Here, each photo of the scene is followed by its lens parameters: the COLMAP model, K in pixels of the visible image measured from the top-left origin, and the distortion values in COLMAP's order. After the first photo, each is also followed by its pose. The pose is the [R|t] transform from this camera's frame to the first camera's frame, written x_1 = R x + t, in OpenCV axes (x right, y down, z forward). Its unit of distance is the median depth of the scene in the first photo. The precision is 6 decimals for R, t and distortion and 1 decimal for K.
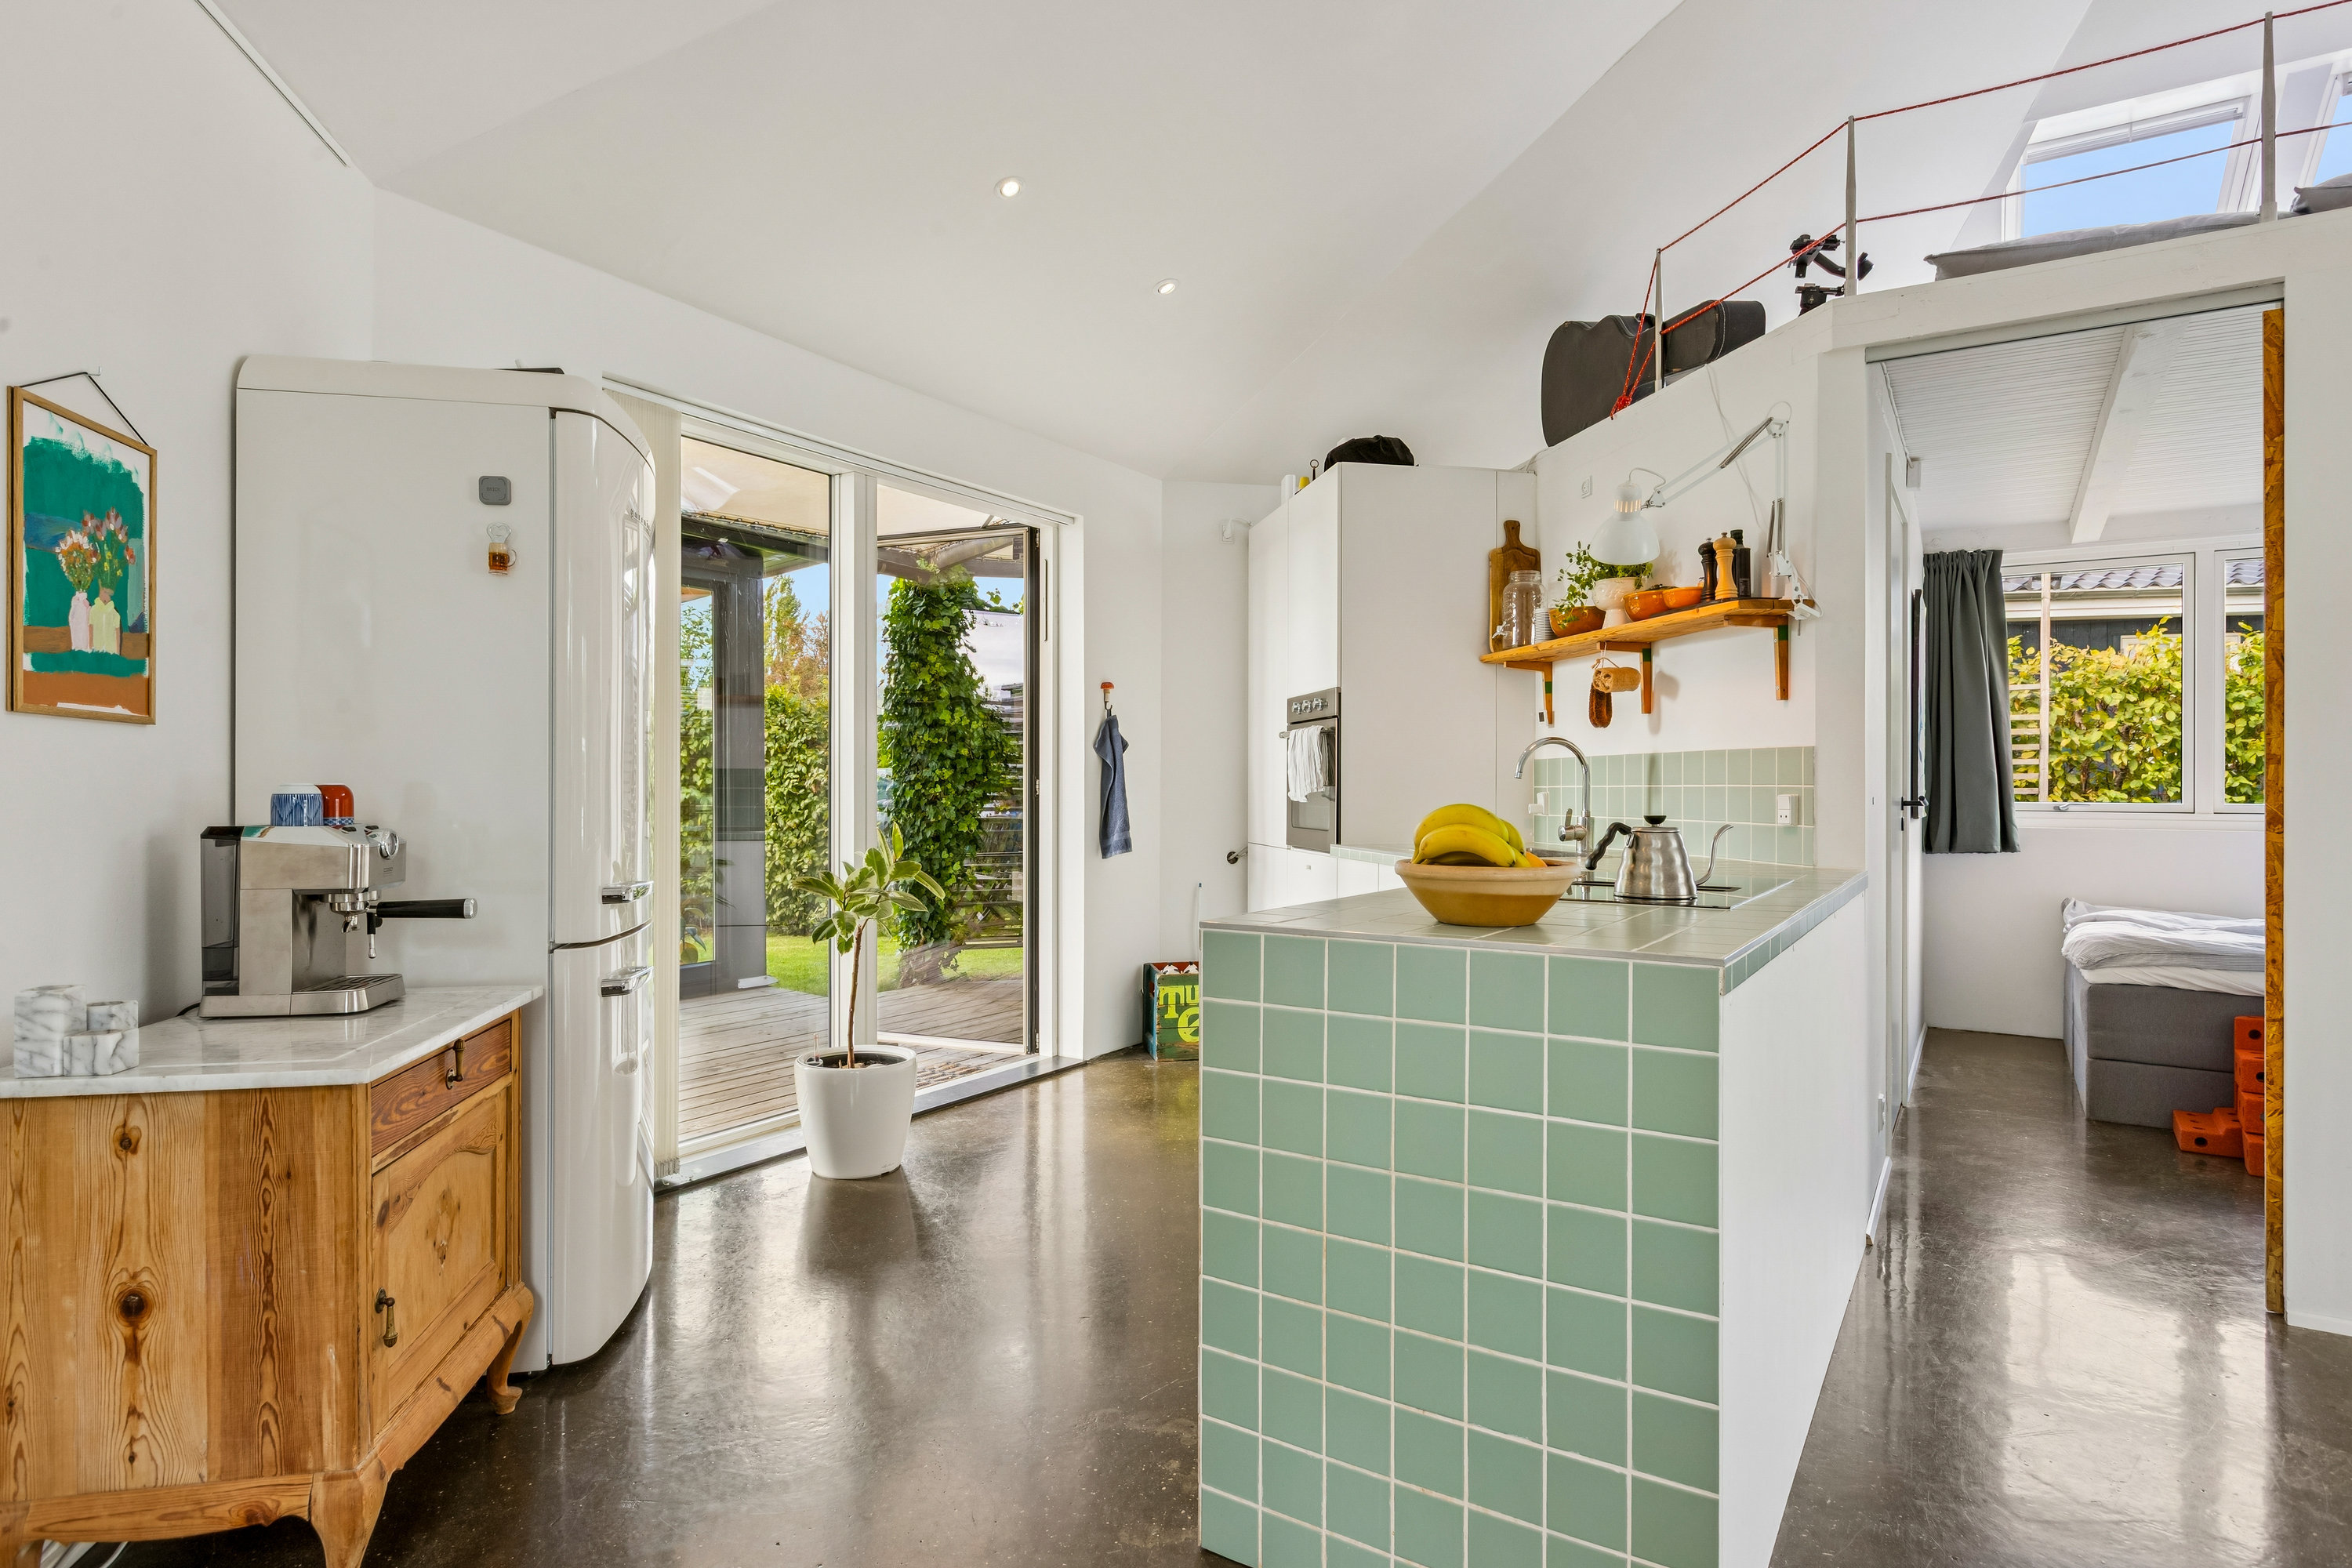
lens RADIAL K [[1255.1, 0, 1185.5], [0, 1255.1, 789.5], [0, 0, 1]] dist [-0.002160, 0.000813]
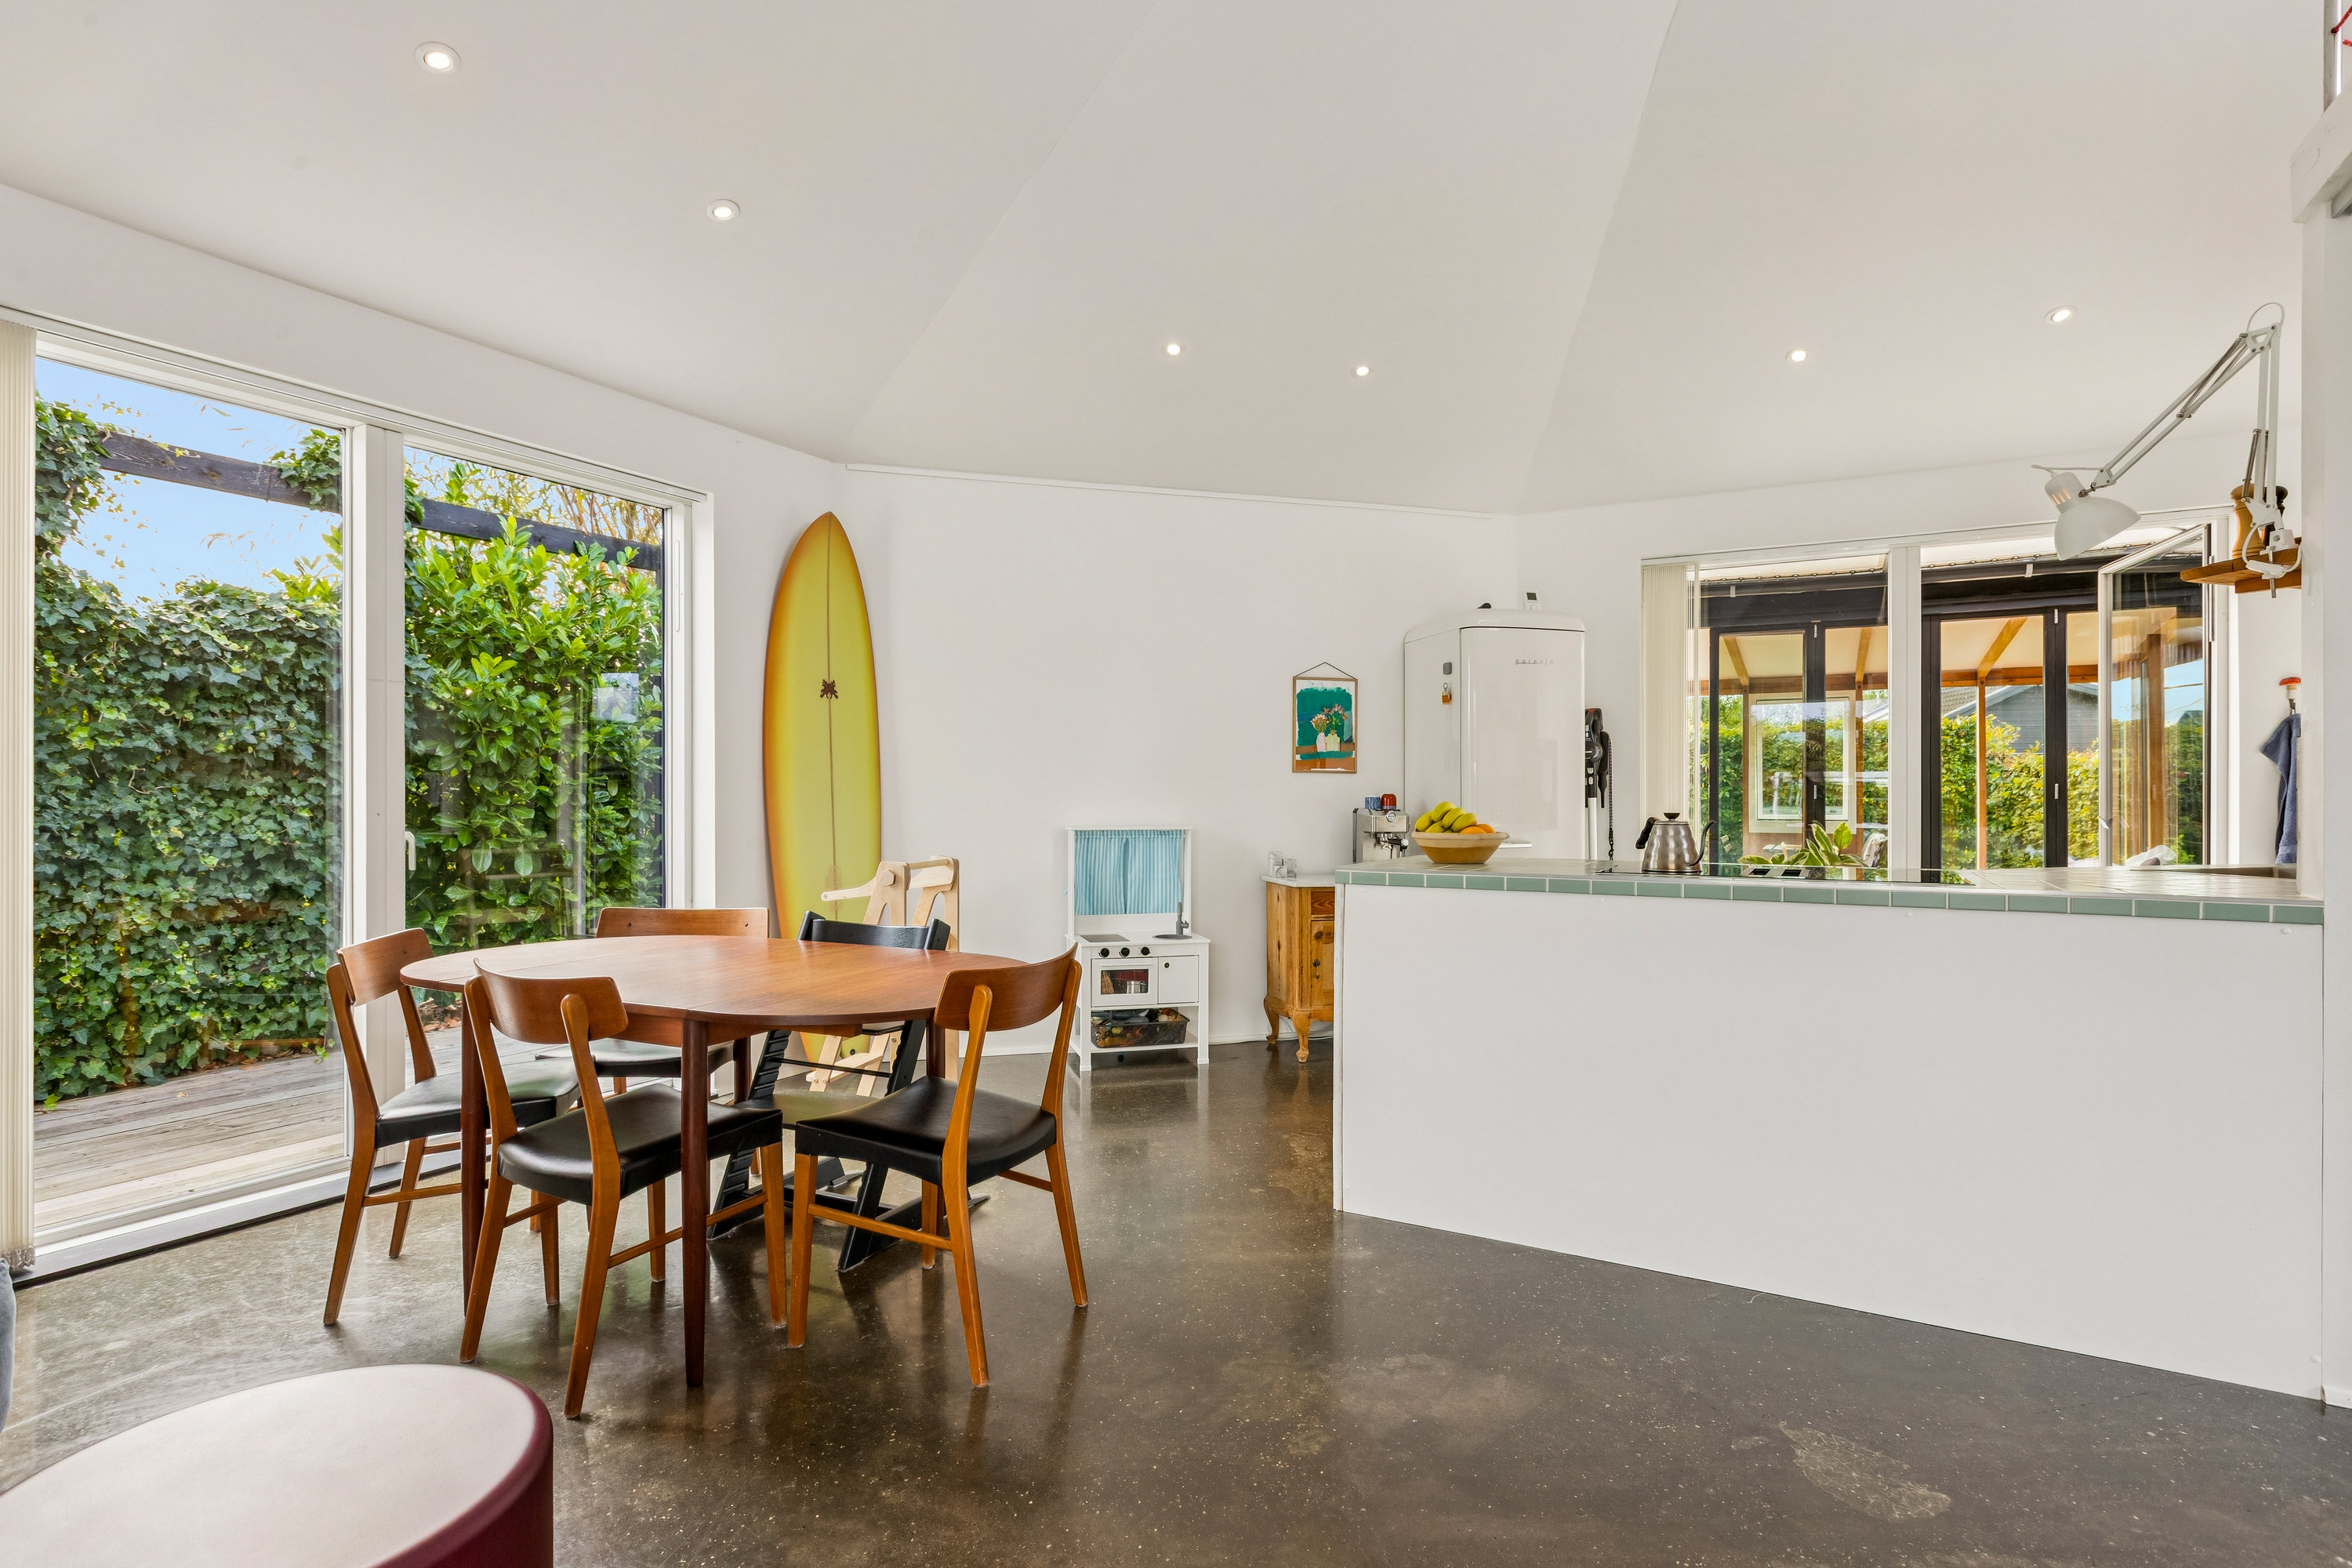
lens RADIAL K [[1160.3, 0, 1176.4], [0, 1160.3, 797.1], [0, 0, 1]] dist [-0.000564, -0.000159]
pose [[0.056950, -0.002019, -0.998375, 0.829266], [-0.002884, 0.999993, -0.002187, 0.005095], [0.998373, 0.003004, 0.056944, 0.189176]]
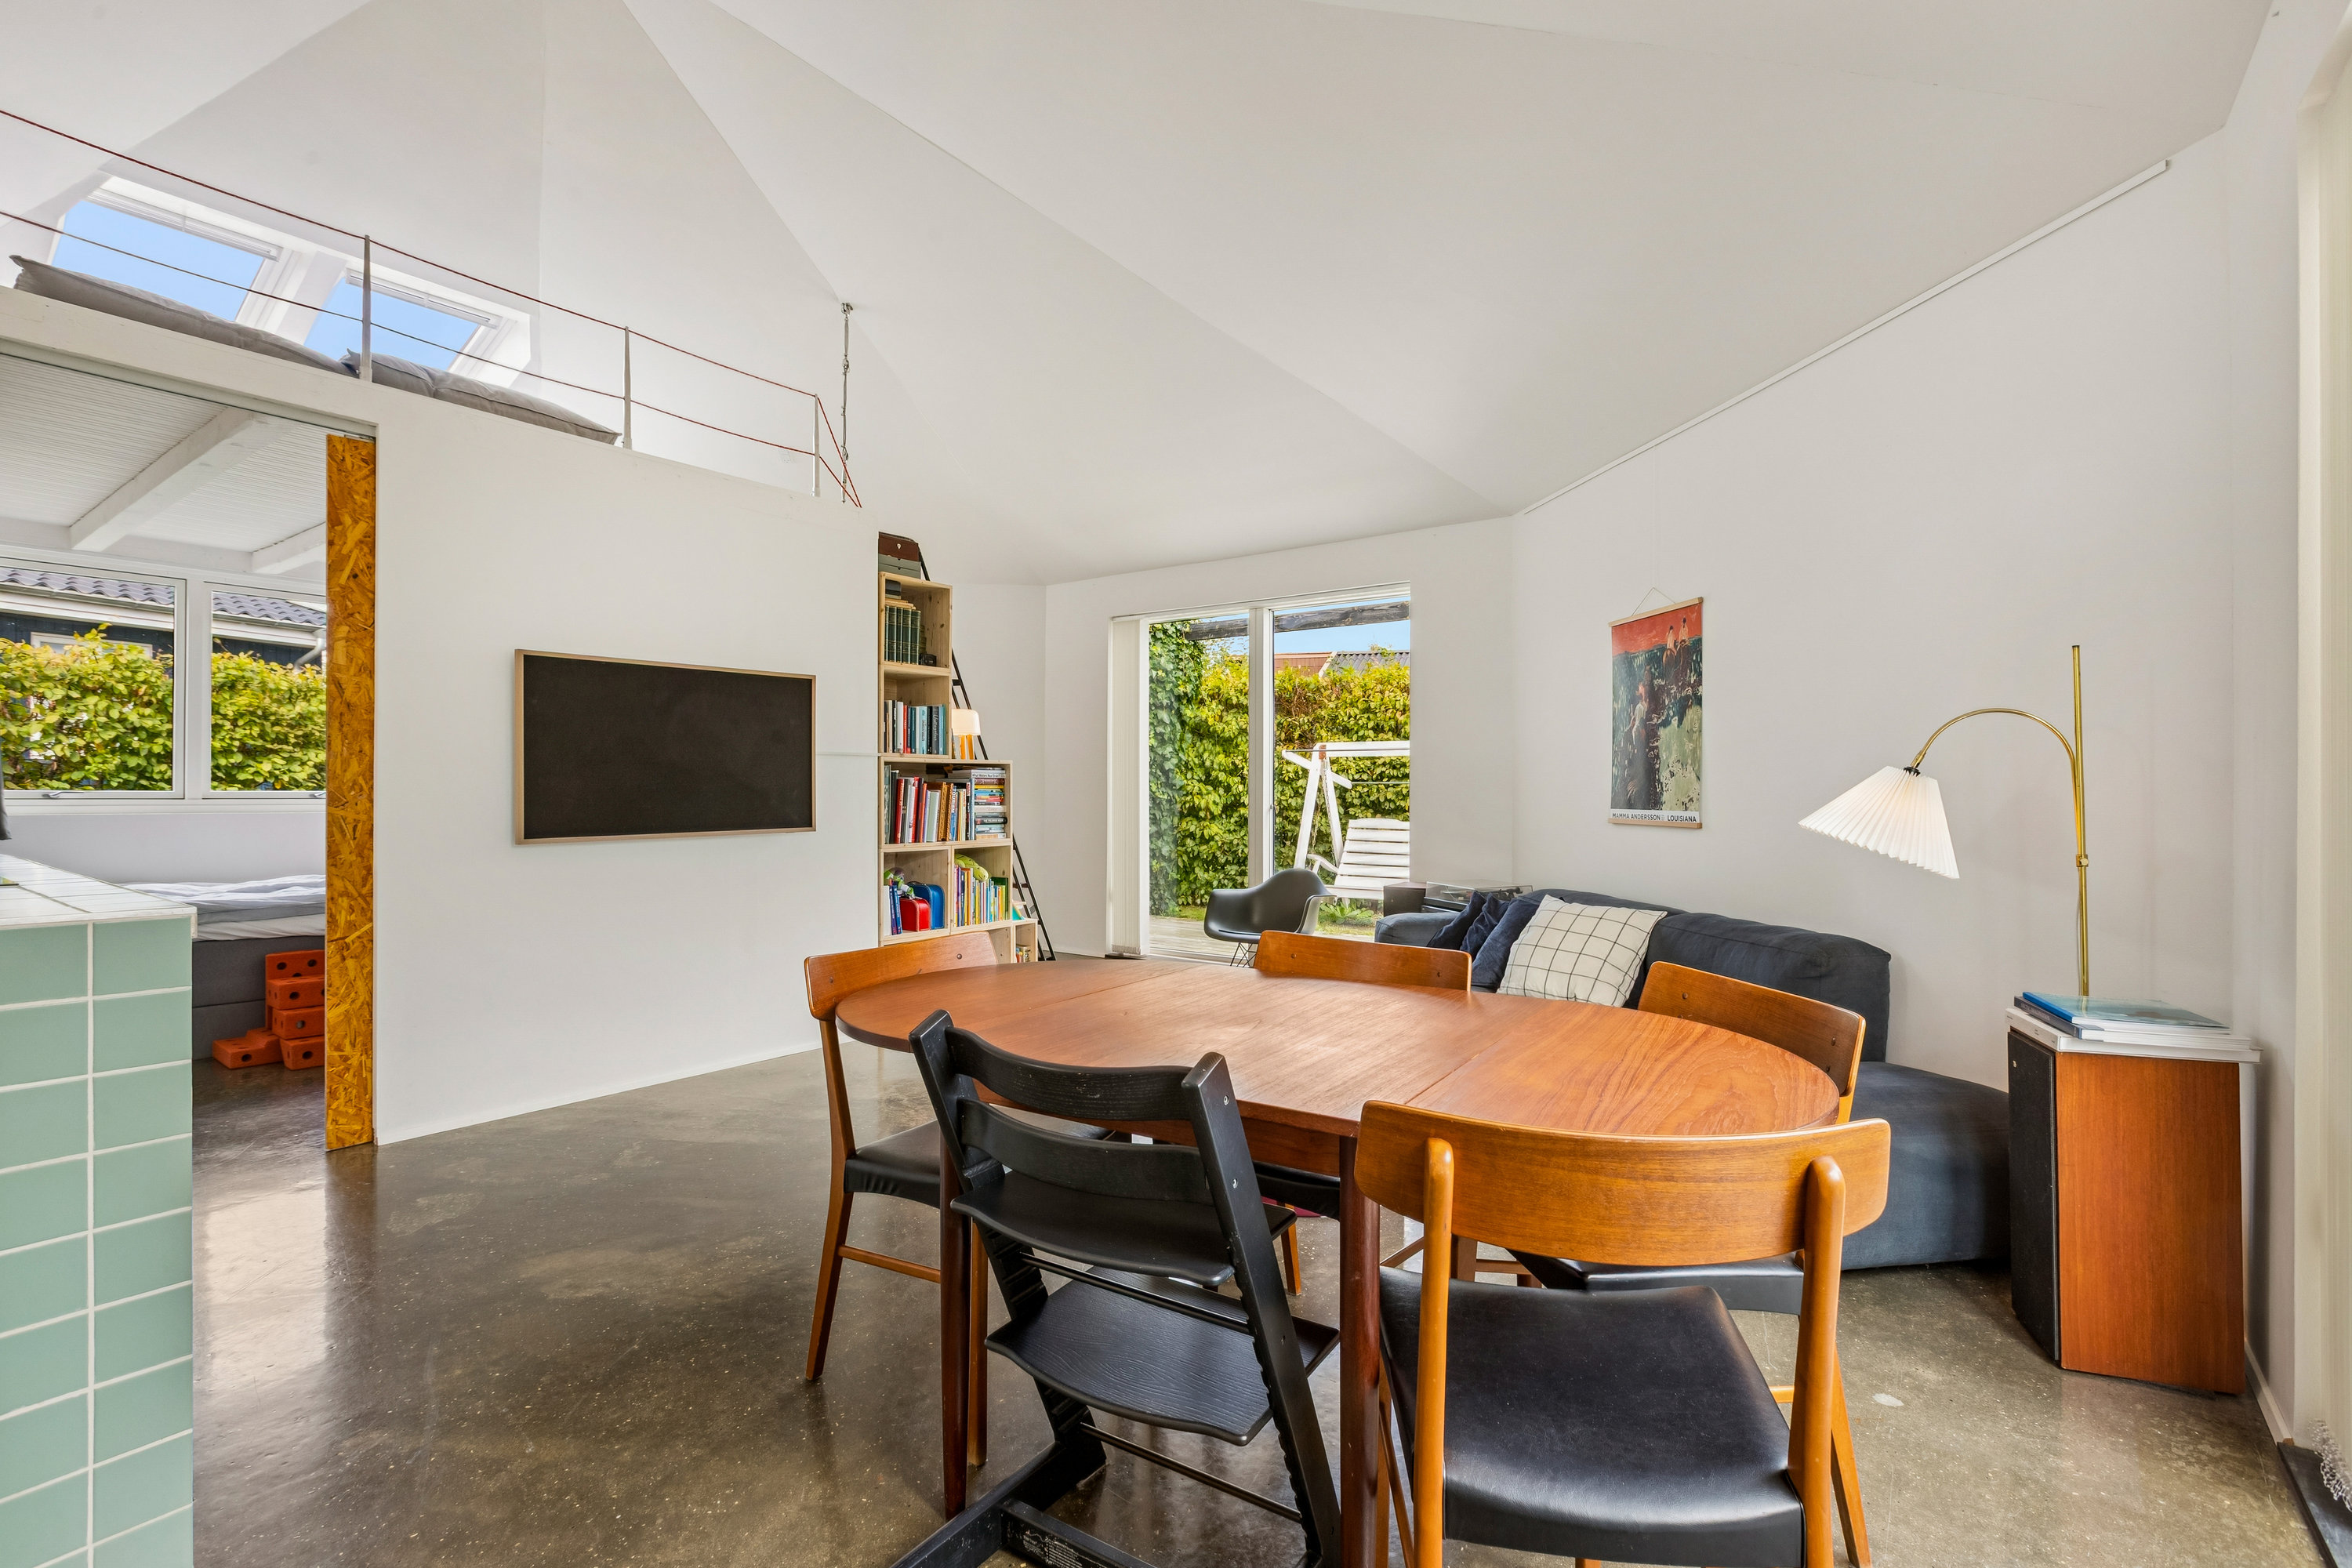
lens RADIAL K [[1056.1, 0, 1176.0], [0, 1056.1, 784.0], [0, 0, 1]] dist [-0.000214, -0.000014]
pose [[0.068446, -0.000290, 0.997655, -0.167667], [-0.000795, 1.000000, 0.000345, 0.004522], [-0.997654, -0.000817, 0.068446, -0.004514]]
